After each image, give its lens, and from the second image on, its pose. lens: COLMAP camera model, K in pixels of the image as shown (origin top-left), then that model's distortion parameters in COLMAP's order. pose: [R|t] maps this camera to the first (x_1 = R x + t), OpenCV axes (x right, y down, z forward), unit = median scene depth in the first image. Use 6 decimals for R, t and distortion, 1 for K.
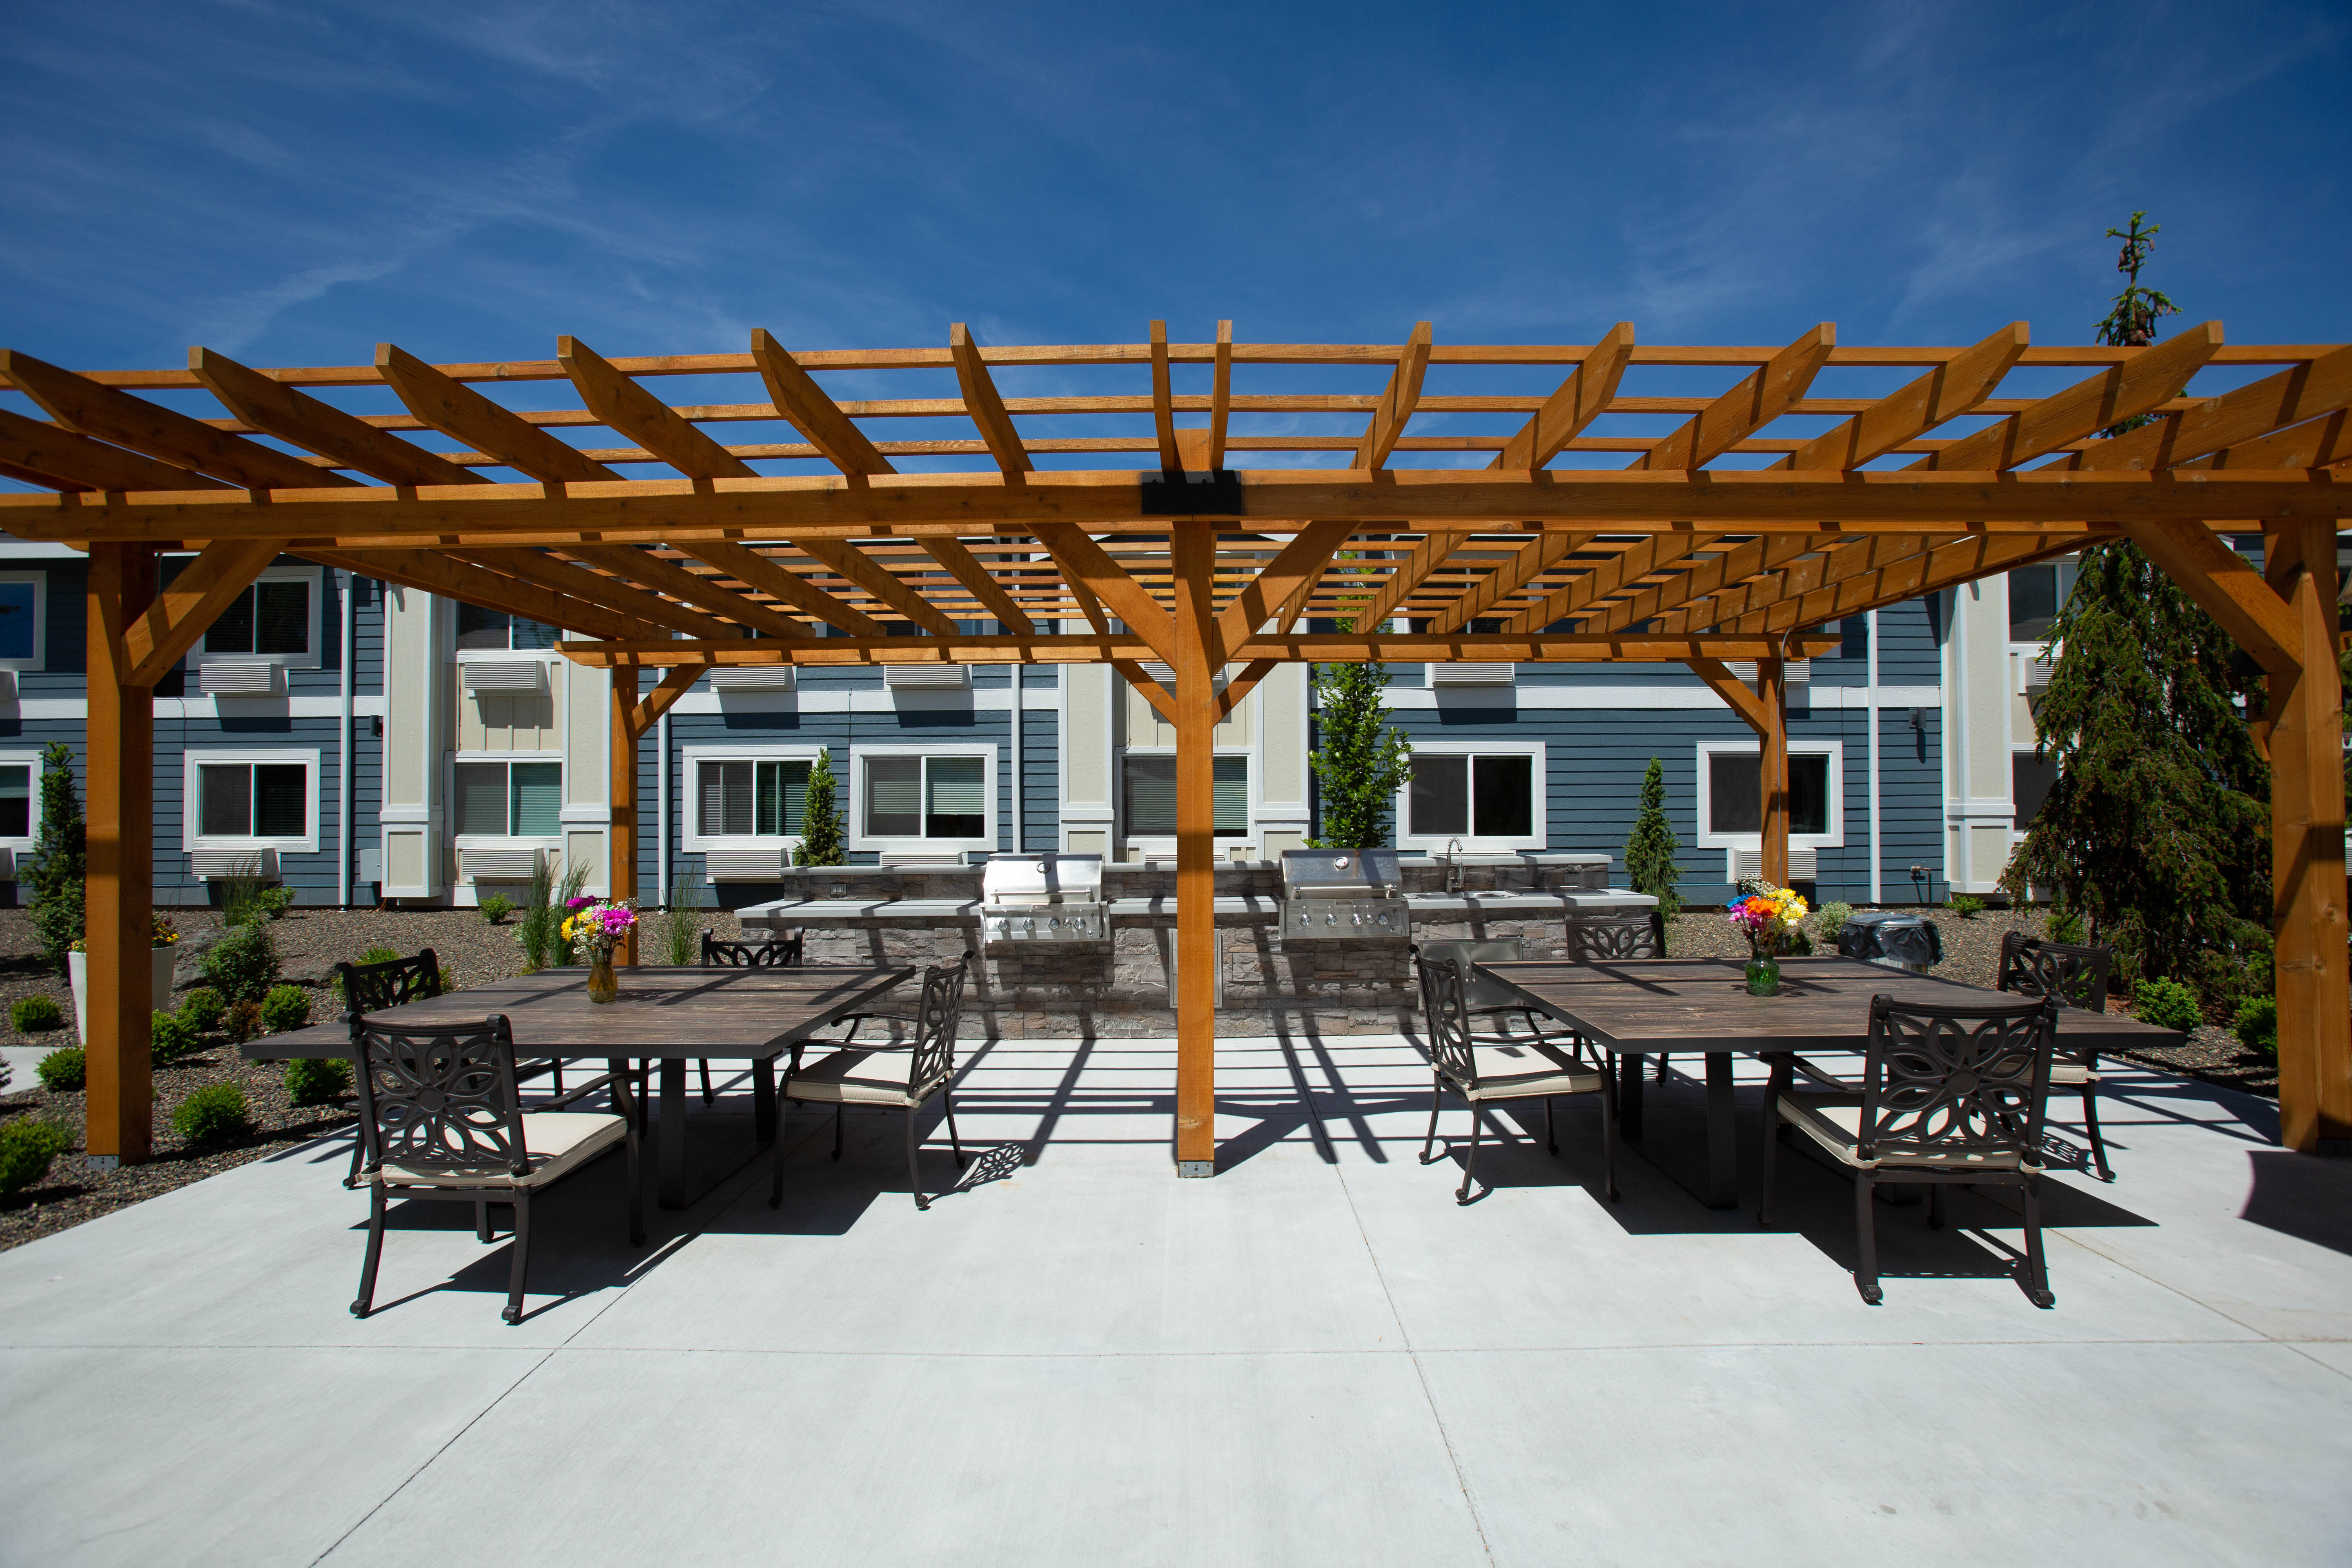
lens RADIAL K [[1058.3, 0, 1189.1], [0, 1058.3, 795.8], [0, 0, 1]] dist [-0.054455, 0.009858]
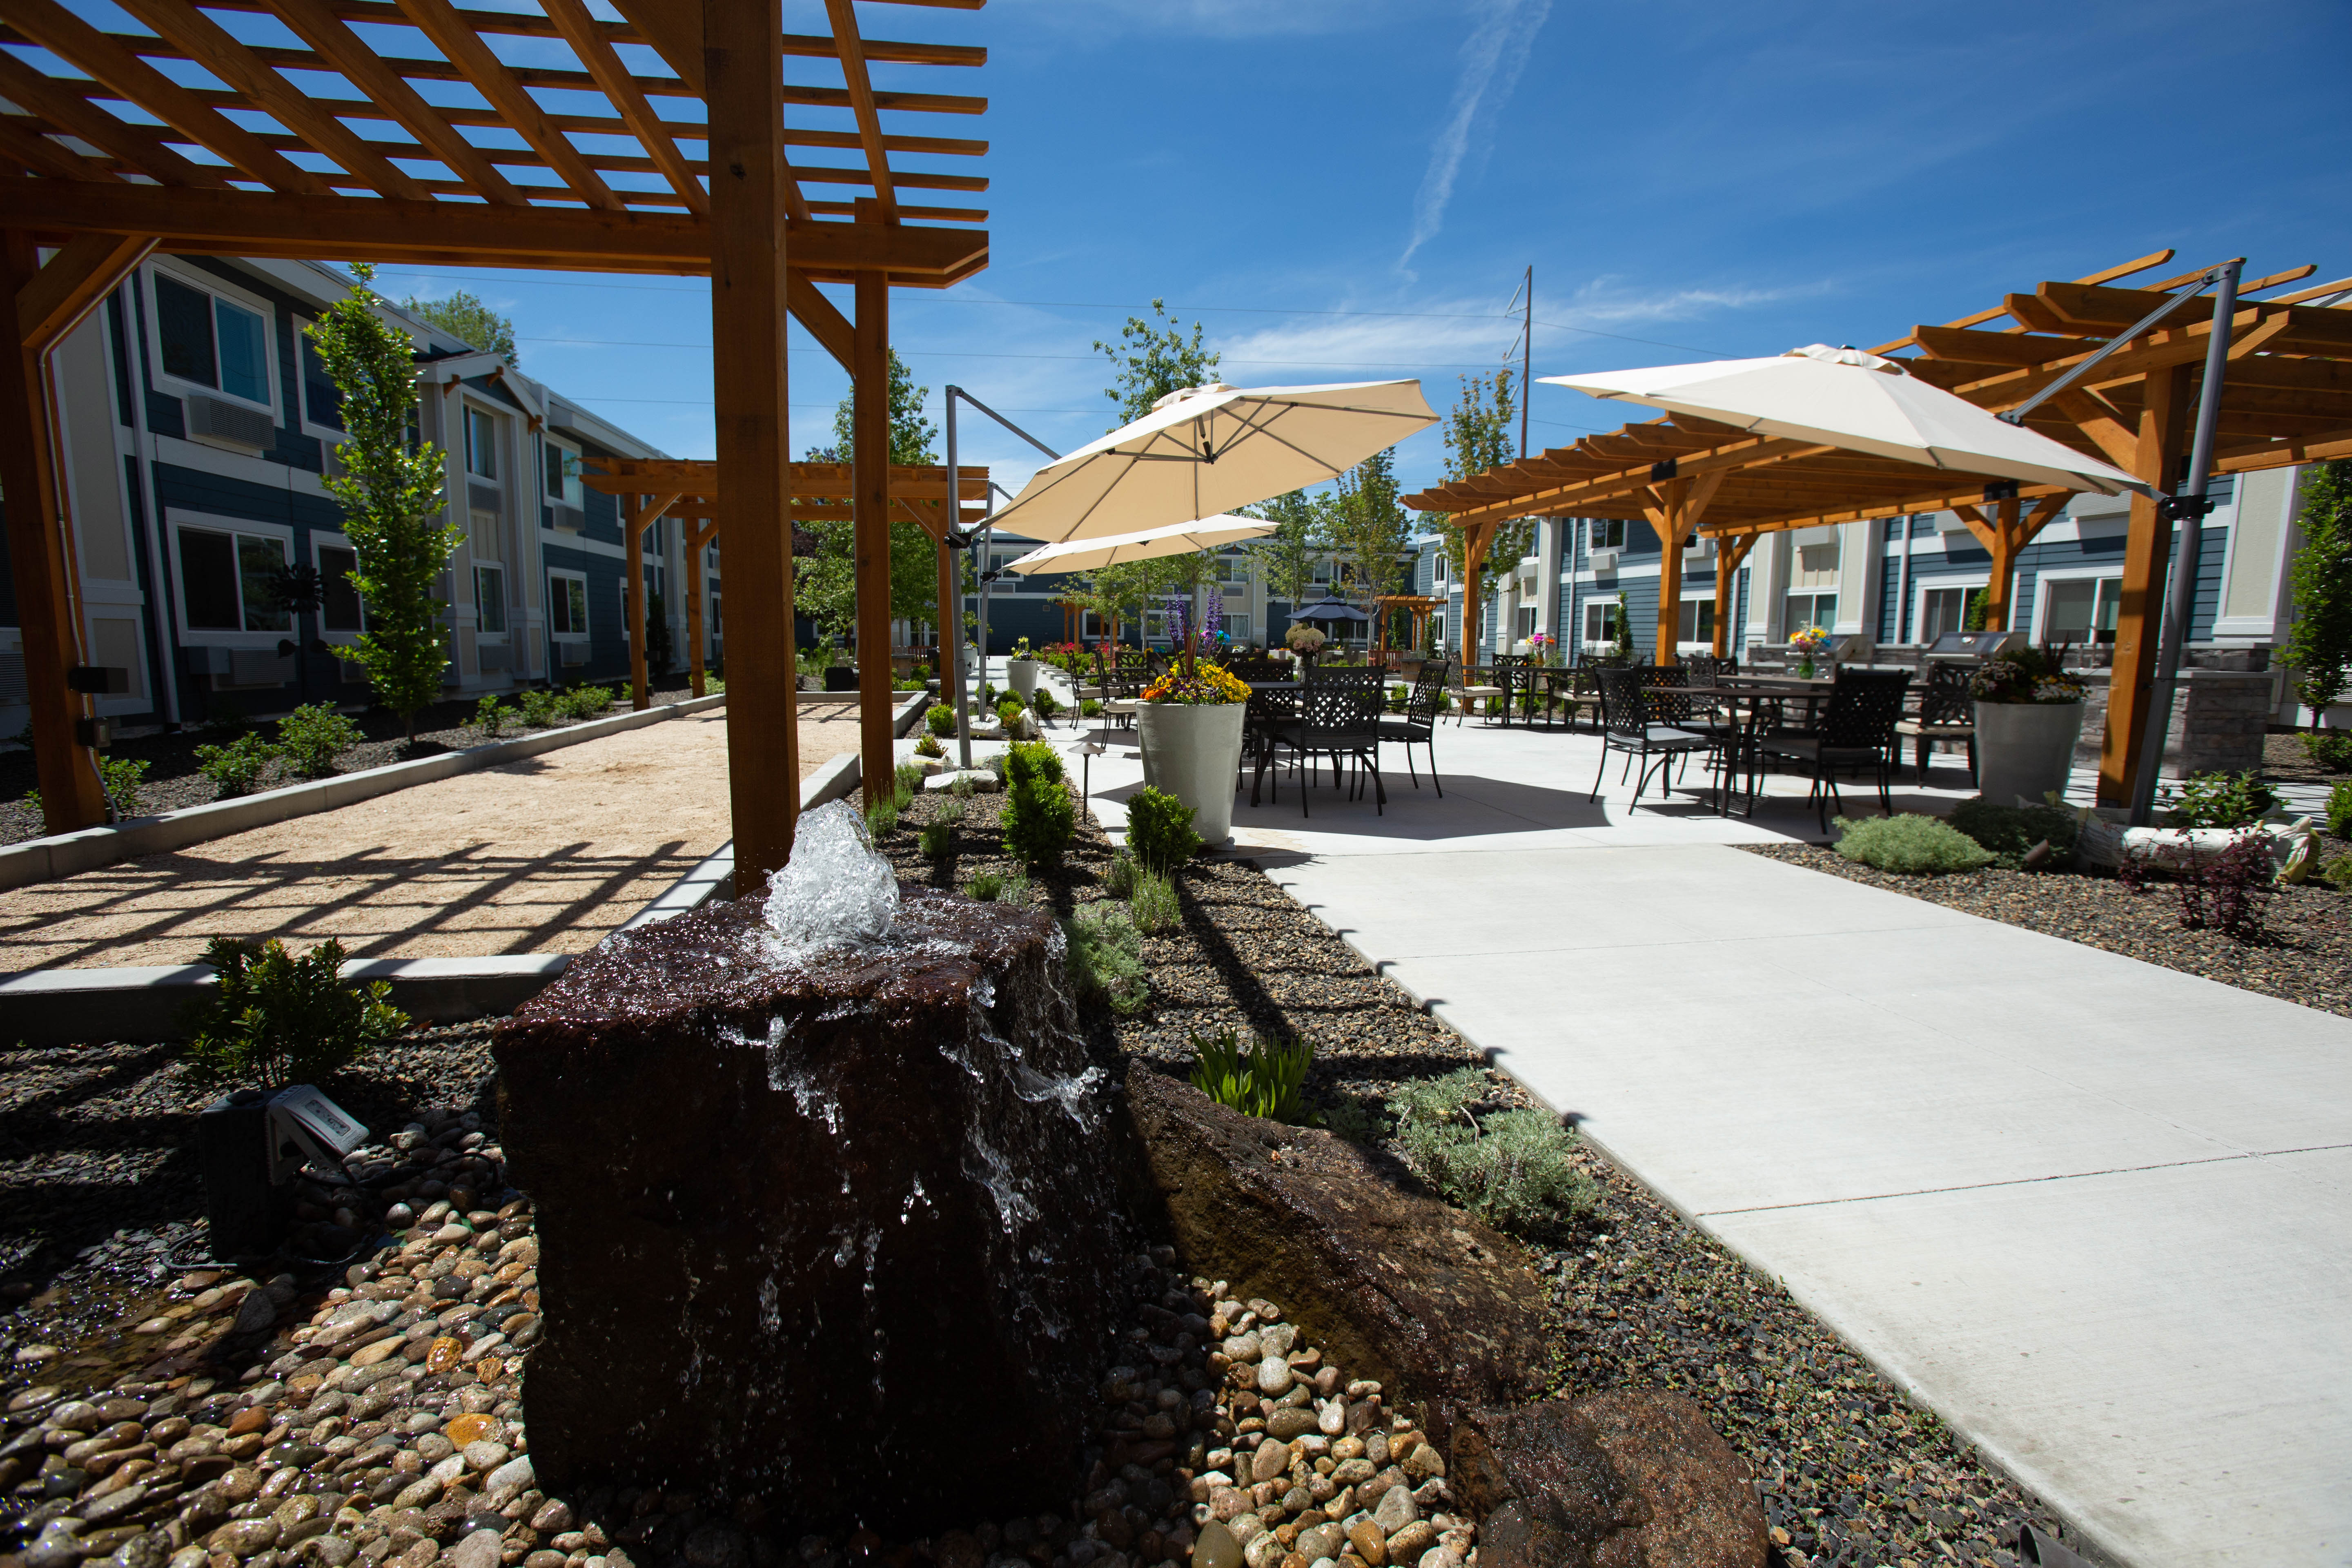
lens RADIAL K [[1058.3, 0, 1177.6], [0, 1058.3, 795.1], [0, 0, 1]] dist [-0.054455, 0.009858]
pose [[0.183475, 0.150000, -0.971513, 0.672198], [0.012790, 0.987842, 0.154936, 0.010249], [0.982941, -0.040853, 0.179326, -0.181410]]
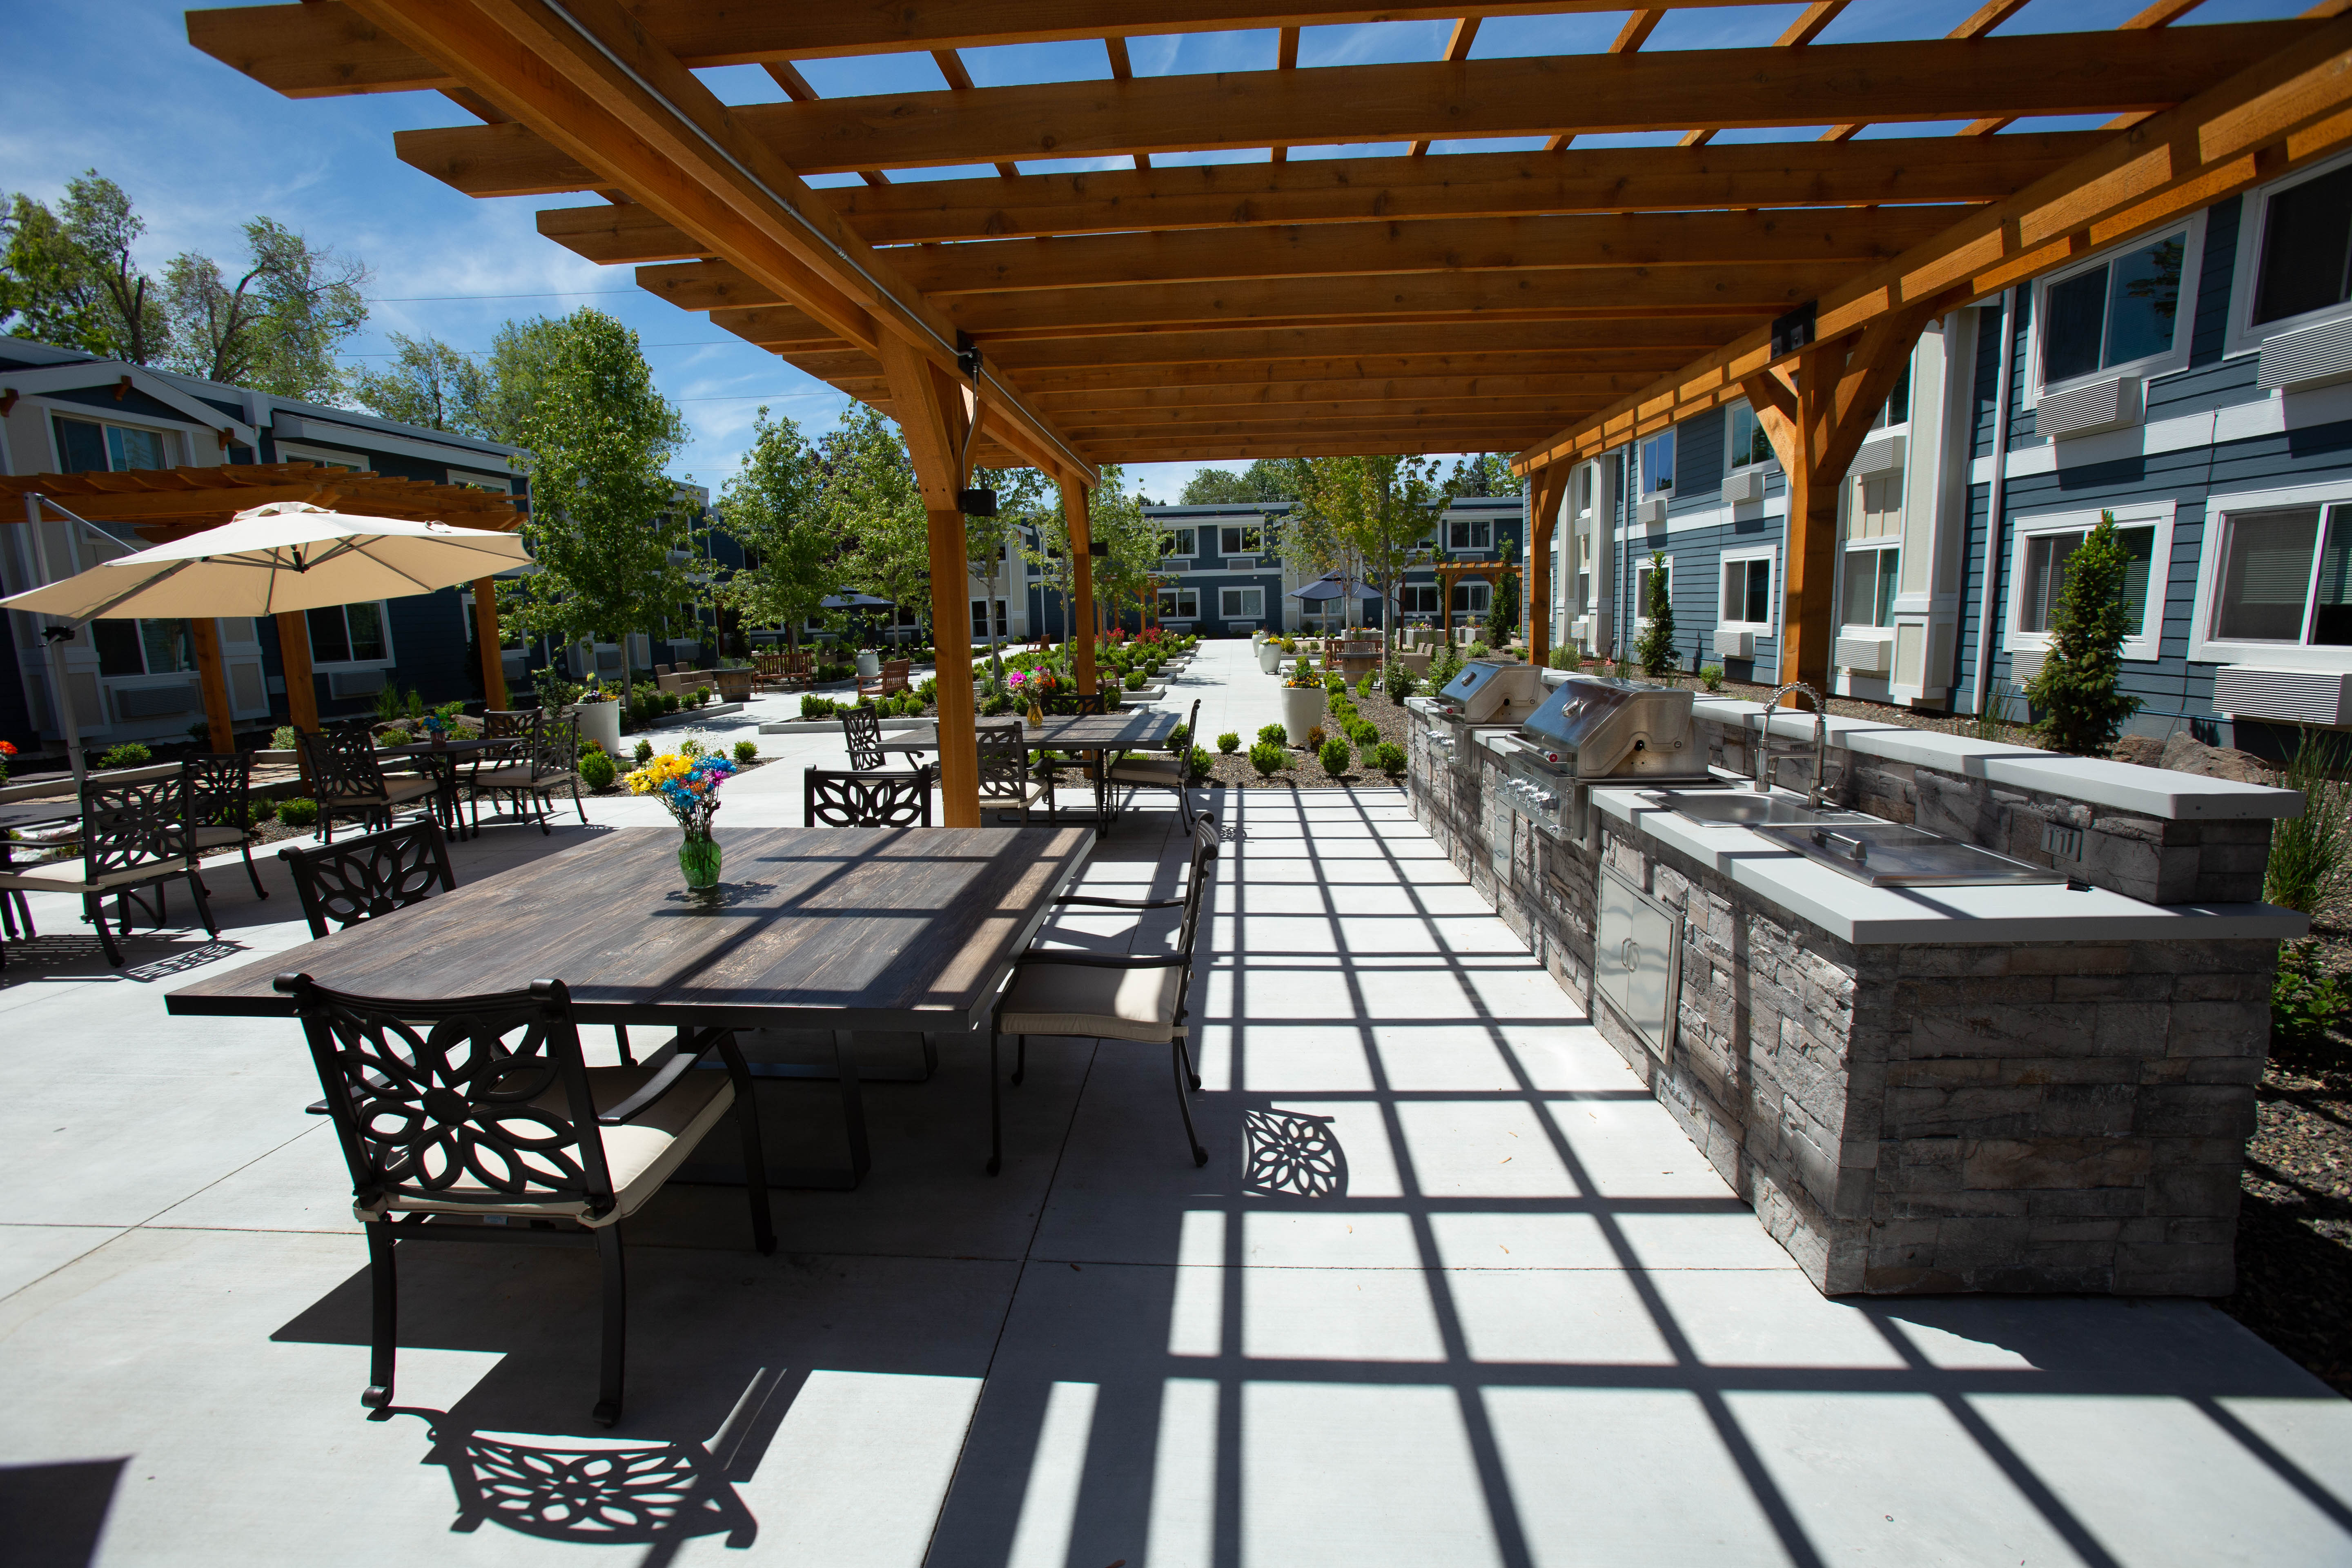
lens RADIAL K [[1058.3, 0, 1164.9], [0, 1058.3, 799.9], [0, 0, 1]] dist [-0.054455, 0.009858]
pose [[-0.051849, 0.181556, -0.982013, 0.360614], [0.037247, 0.983003, 0.179772, 0.000064], [0.997960, -0.027256, -0.057730, 0.392122]]
